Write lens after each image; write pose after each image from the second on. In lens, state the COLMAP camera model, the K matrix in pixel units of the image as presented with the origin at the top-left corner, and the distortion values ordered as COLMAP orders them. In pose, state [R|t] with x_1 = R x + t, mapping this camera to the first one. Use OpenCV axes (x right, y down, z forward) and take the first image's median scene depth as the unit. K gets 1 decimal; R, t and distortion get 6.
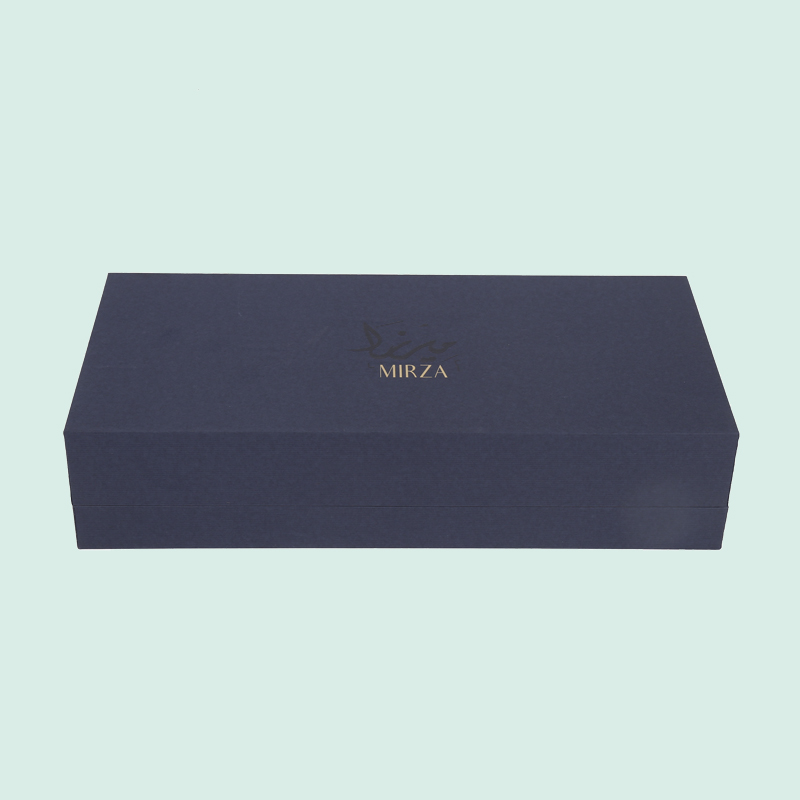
lens RADIAL K [[1525.8, 0, 402.9], [0, 1525.8, 399.9], [0, 0, 1]] dist [0.038099, 0.000000]
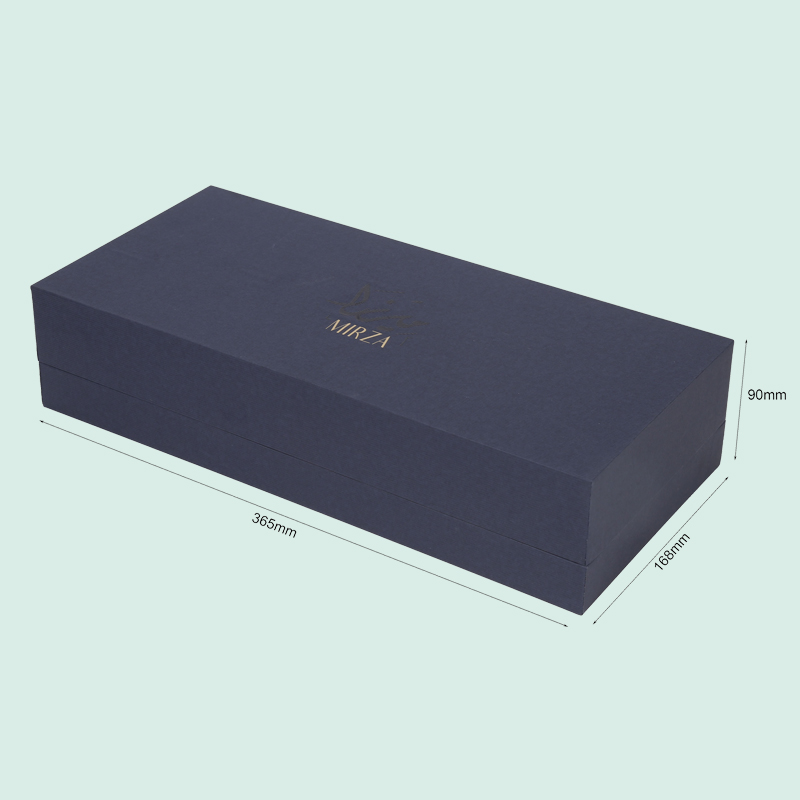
lens RADIAL K [[1777.2, 0, 398.4], [0, 1777.2, 399.7], [0, 0, 1]] dist [0.093861, 0.000000]
pose [[0.832868, 0.284115, -0.474983, 0.601919], [-0.316351, 0.948557, 0.012675, -0.000850], [0.454150, 0.139705, 0.879904, 0.020610]]
